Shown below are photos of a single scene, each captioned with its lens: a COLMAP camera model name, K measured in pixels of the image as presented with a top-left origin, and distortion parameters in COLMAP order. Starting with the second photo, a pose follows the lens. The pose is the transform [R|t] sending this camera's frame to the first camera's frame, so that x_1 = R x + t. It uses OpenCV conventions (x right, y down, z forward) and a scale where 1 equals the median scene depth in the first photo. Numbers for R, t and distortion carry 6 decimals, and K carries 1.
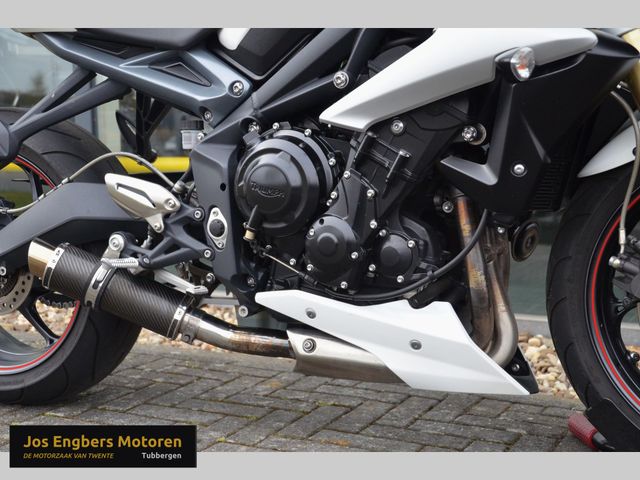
lens RADIAL K [[934.5, 0, 320.0], [0, 934.5, 240.0], [0, 0, 1]] dist [0.136161, 0.066699]
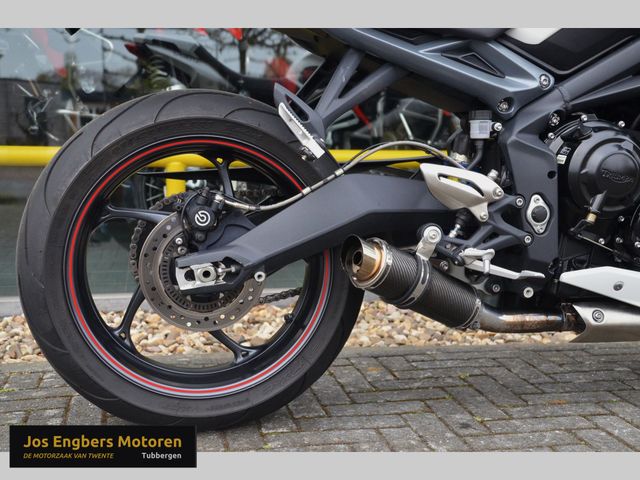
lens RADIAL K [[882.1, 0, 350.4], [0, 882.1, 248.9], [0, 0, 1]] dist [0.008692, 0.540565]
pose [[0.782792, -0.065688, 0.618807, -0.885113], [0.051362, 0.997840, 0.040950, -0.025328], [-0.620161, -0.000273, 0.784475, 0.352345]]
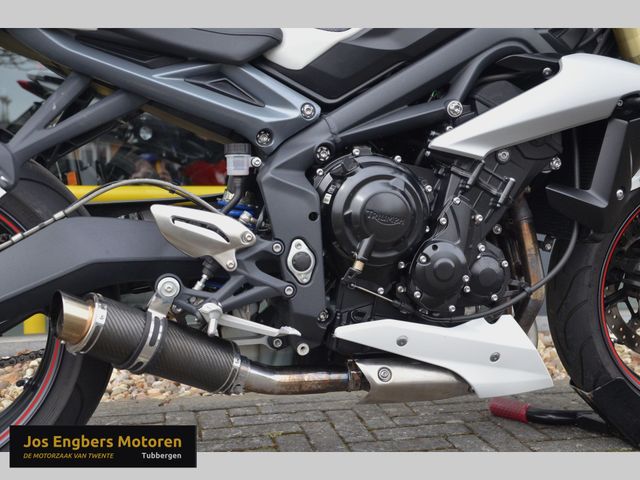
lens RADIAL K [[818.6, 0, 366.5], [0, 818.6, 241.7], [0, 0, 1]] dist [-0.023943, 0.318348]
pose [[0.762451, -0.048115, 0.645254, -0.573264], [0.059446, 0.998223, 0.004192, -0.031505], [-0.644309, 0.035162, 0.763956, 0.345096]]
